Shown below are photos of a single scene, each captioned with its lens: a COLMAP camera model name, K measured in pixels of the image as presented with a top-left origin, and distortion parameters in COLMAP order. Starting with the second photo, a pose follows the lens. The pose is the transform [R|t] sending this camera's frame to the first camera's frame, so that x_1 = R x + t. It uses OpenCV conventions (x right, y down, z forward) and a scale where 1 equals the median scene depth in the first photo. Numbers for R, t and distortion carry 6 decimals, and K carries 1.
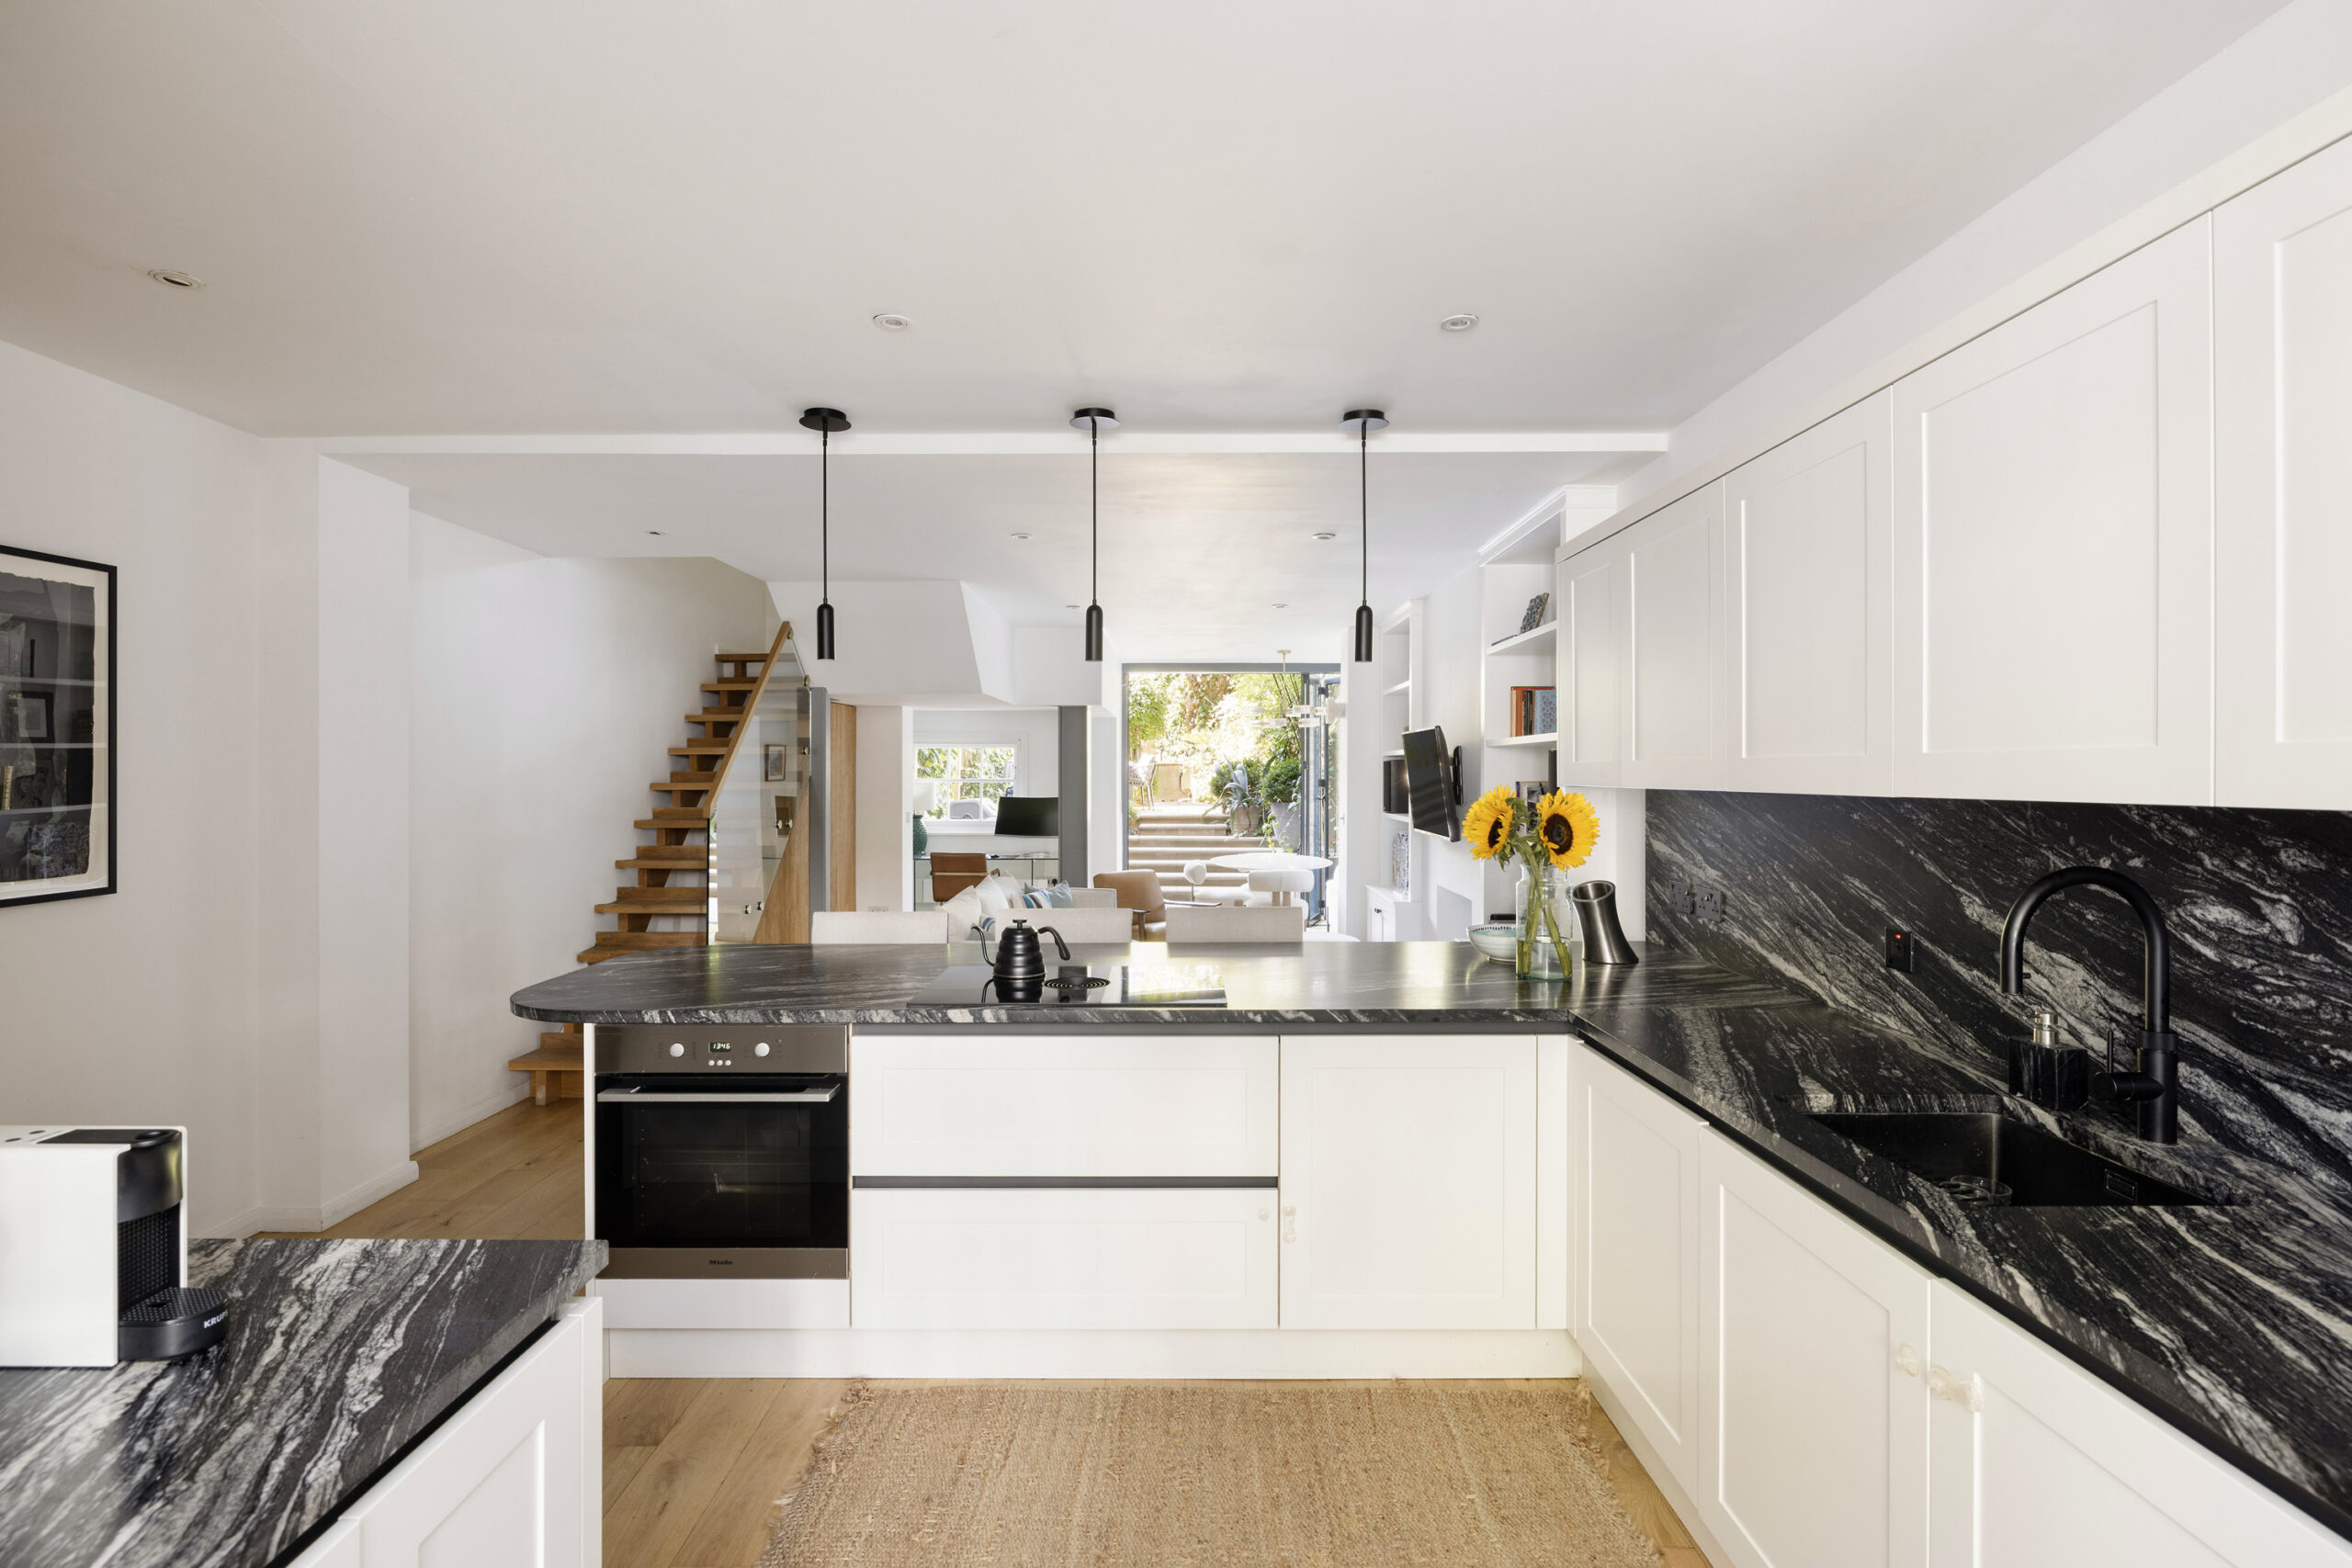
lens RADIAL K [[1135.1, 0, 1170.2], [0, 1135.1, 776.3], [0, 0, 1]] dist [0.000950, 0.000024]
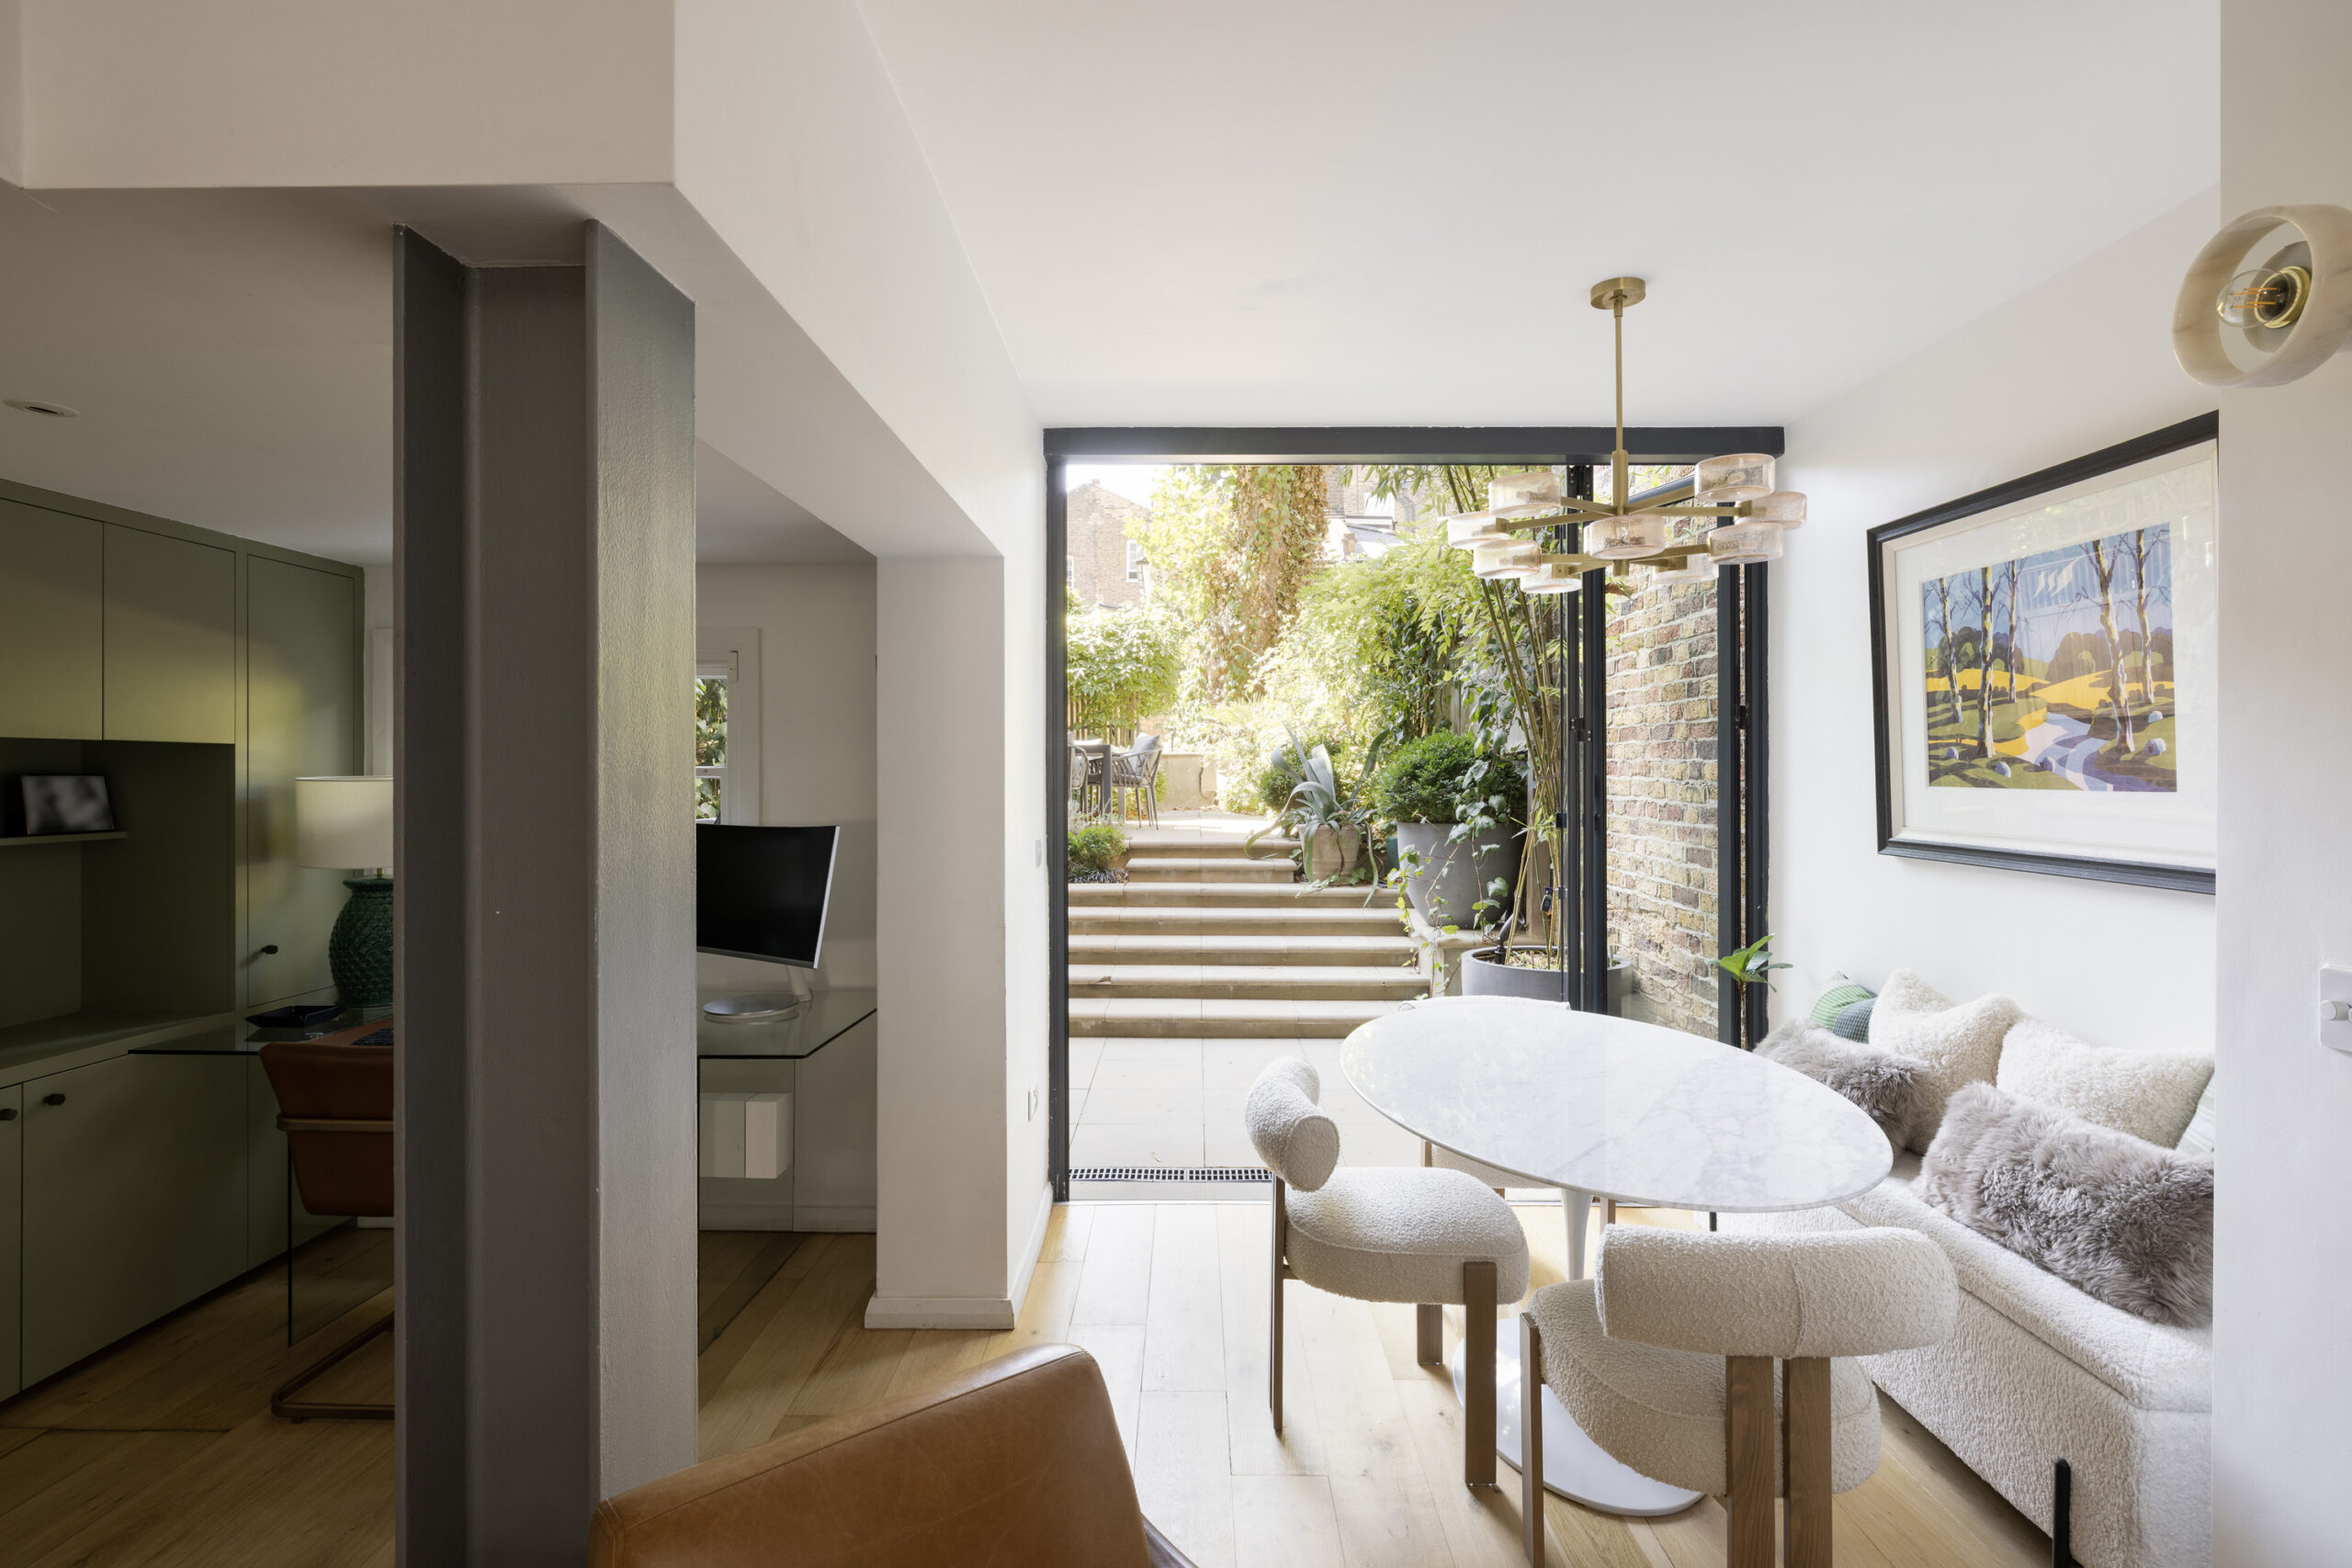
lens RADIAL K [[1135.1, 0, 1170.2], [0, 1135.1, 776.3], [0, 0, 1]] dist [0.000950, 0.000024]
pose [[0.999925, 0.000044, -0.012282, -0.002324], [-0.000043, 1.000000, 0.000088, 0.004989], [0.012282, -0.000087, 0.999925, 0.803358]]
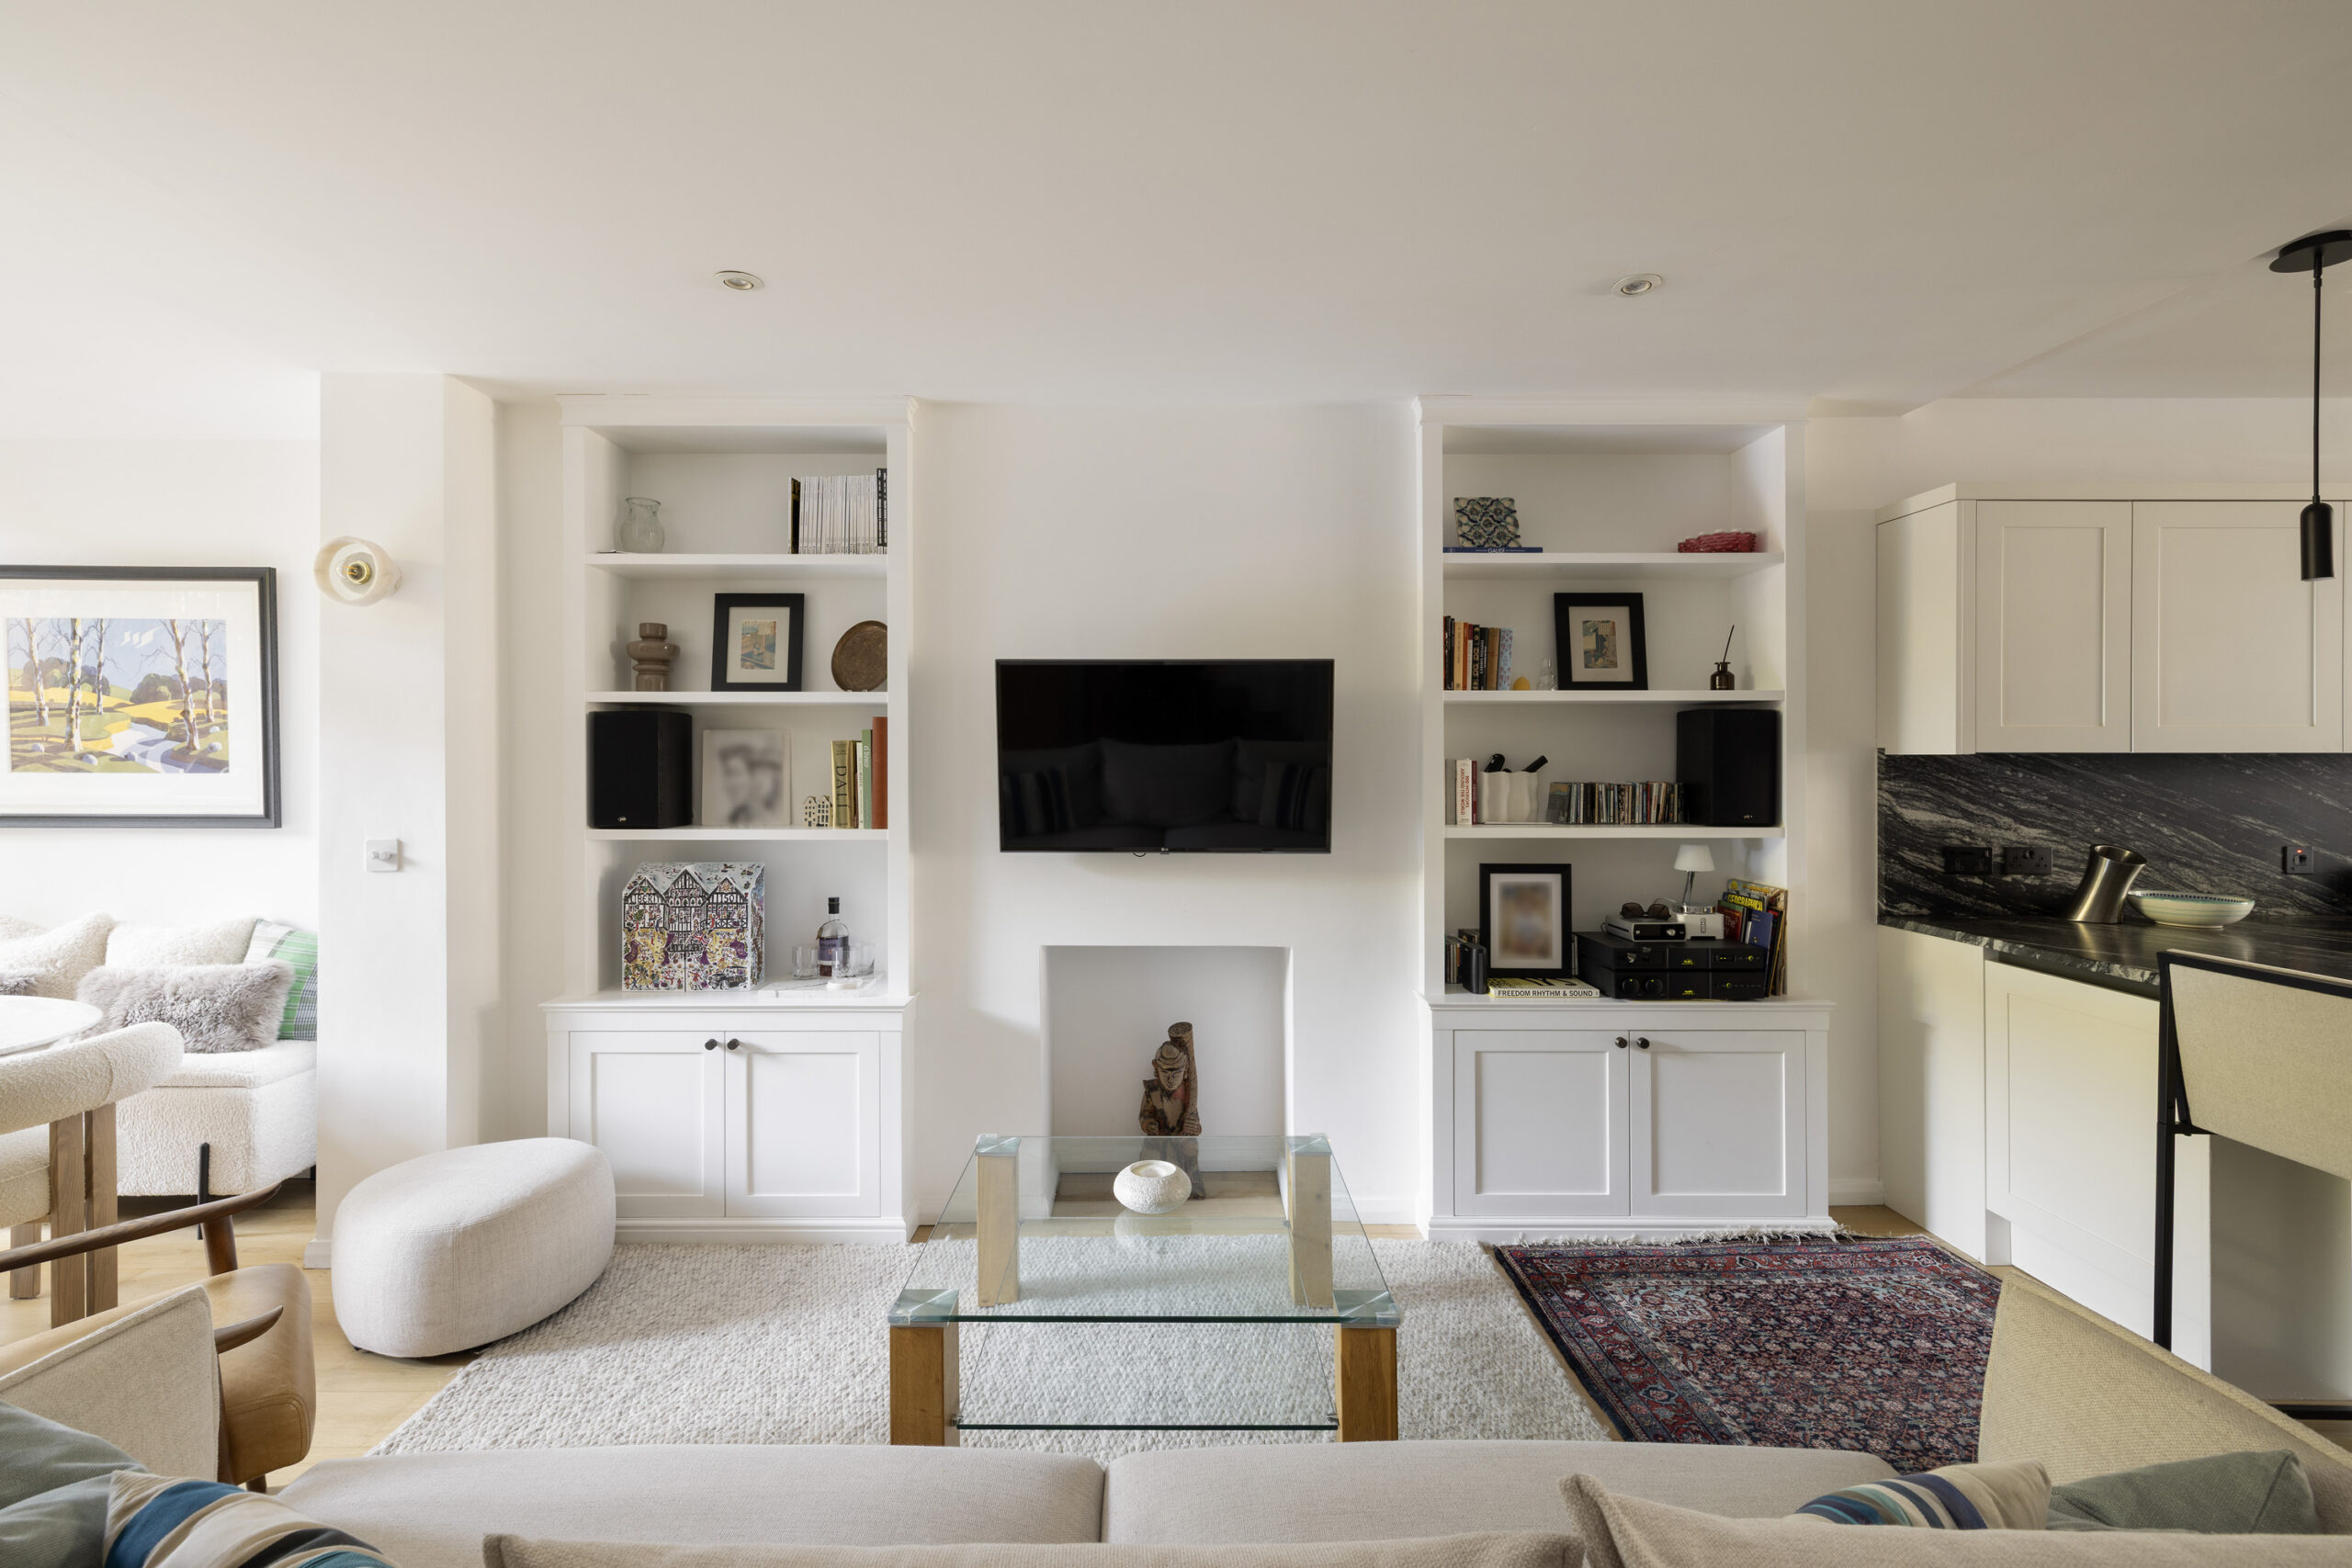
lens RADIAL K [[1089.2, 0, 1174.0], [0, 1089.2, 762.9], [0, 0, 1]] dist [0.001961, 0.000765]
pose [[-0.014043, 0.001310, 0.999901, -0.212309], [0.003603, 0.999993, -0.001260, 0.006406], [-0.999895, 0.003585, -0.014047, 0.695232]]
